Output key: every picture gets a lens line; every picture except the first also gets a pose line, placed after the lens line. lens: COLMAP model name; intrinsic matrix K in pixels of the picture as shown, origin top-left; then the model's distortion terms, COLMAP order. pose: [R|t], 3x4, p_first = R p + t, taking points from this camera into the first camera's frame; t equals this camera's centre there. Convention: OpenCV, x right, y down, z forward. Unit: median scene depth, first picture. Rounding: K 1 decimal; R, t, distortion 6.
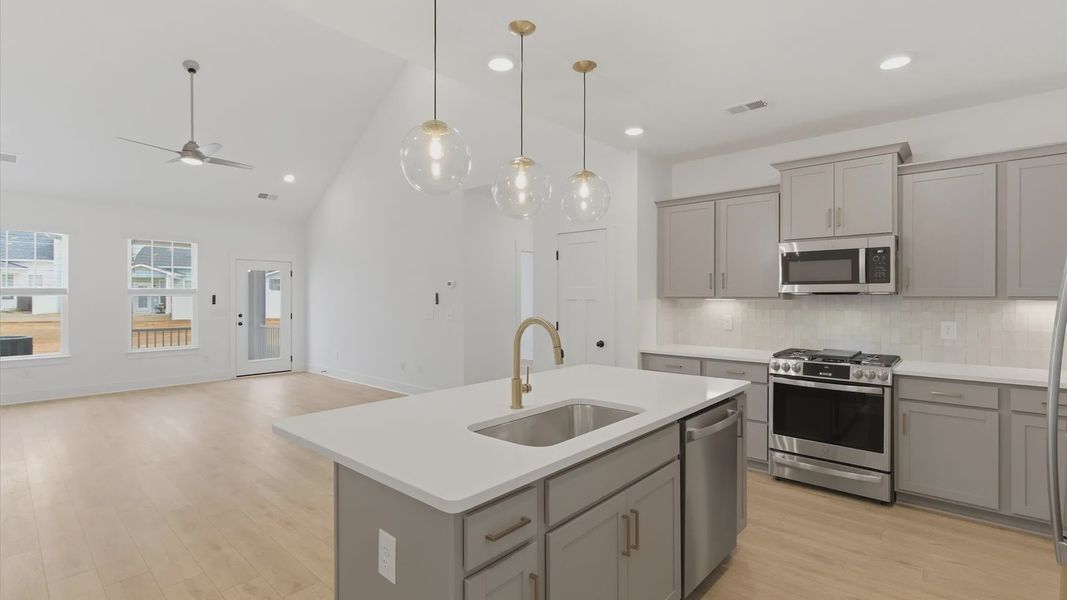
lens RADIAL K [[495.2, 0, 534.6], [0, 495.2, 296.9], [0, 0, 1]] dist [0.002707, -0.000267]
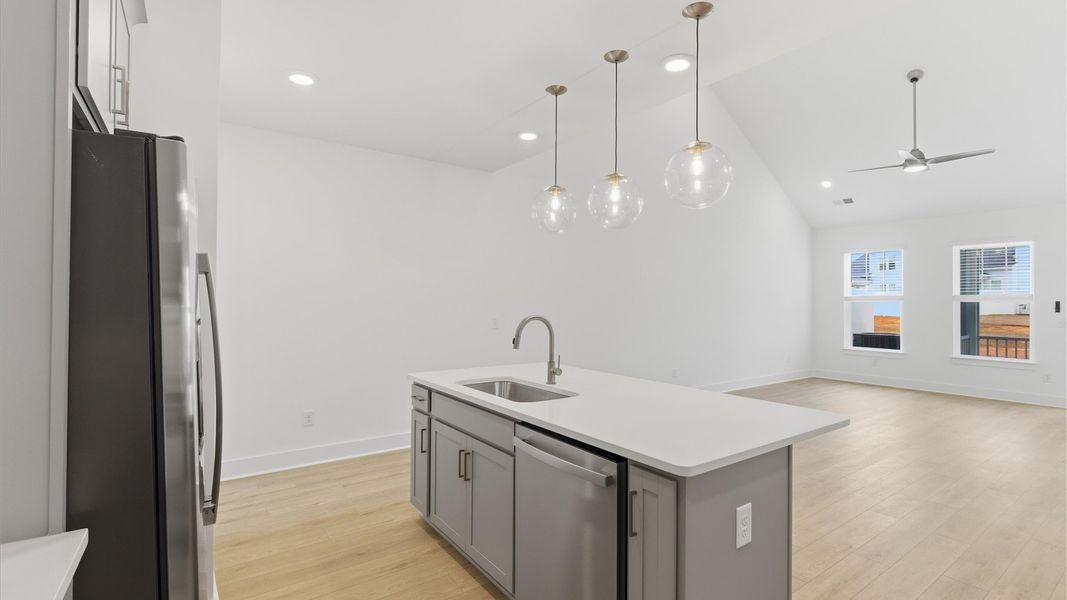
lens RADIAL K [[495.2, 0, 525.8], [0, 495.2, 301.4], [0, 0, 1]] dist [0.002707, -0.000267]
pose [[-0.218031, 0.001351, -0.975941, 0.470577], [-0.007175, 0.999970, 0.002988, 0.000113], [0.975915, 0.007654, -0.218015, 0.448270]]
